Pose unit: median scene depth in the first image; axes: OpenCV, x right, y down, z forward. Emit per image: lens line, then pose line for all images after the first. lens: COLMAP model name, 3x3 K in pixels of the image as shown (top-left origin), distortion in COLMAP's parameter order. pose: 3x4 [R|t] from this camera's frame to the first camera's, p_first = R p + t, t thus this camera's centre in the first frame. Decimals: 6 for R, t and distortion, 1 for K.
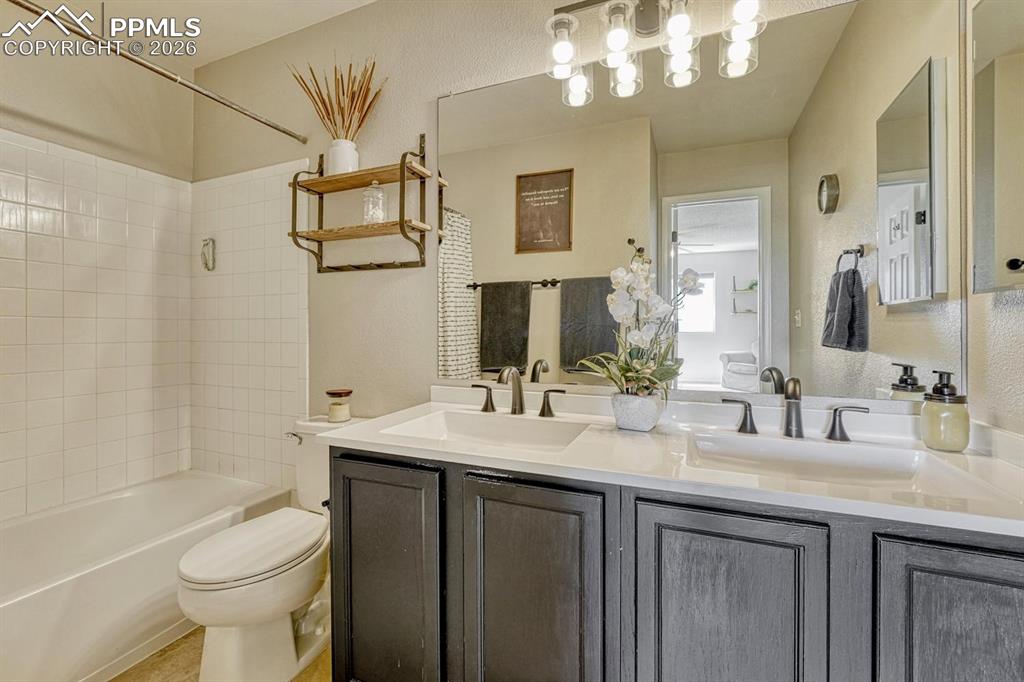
lens RADIAL K [[430.9, 0, 505.8], [0, 430.9, 327.1], [0, 0, 1]] dist [-0.001524, 0.000514]
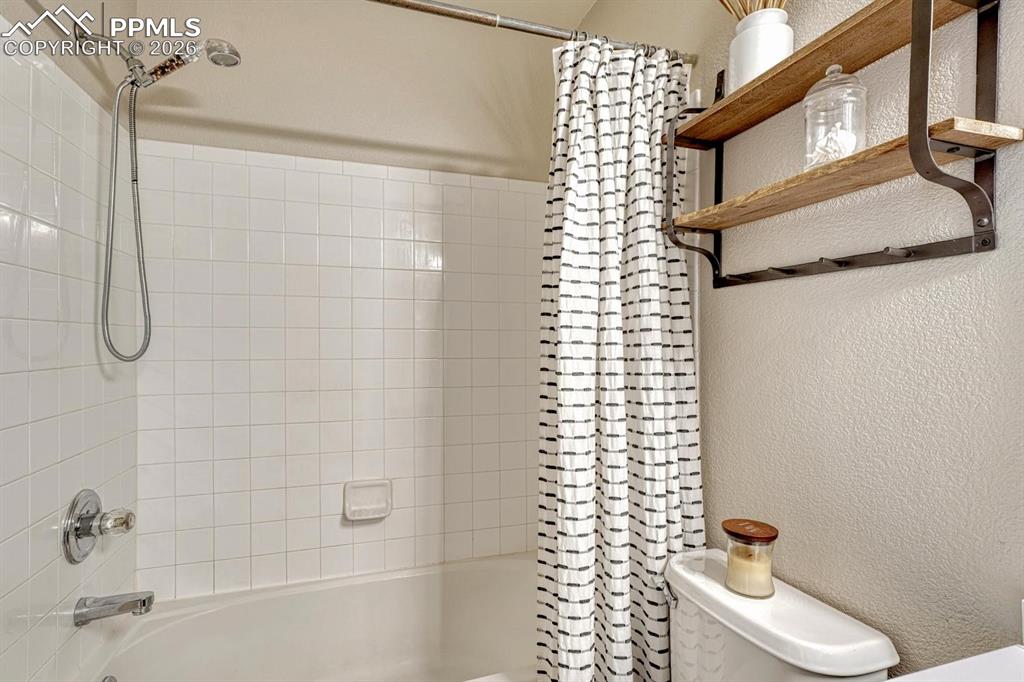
lens RADIAL K [[491.3, 0, 512.0], [0, 491.3, 341.0], [0, 0, 1]] dist [0.000572, -0.000263]
pose [[0.647334, 0.000792, -0.762206, -0.136516], [-0.000808, 1.000000, 0.000353, -0.064586], [0.762206, 0.000387, 0.647335, 0.438036]]
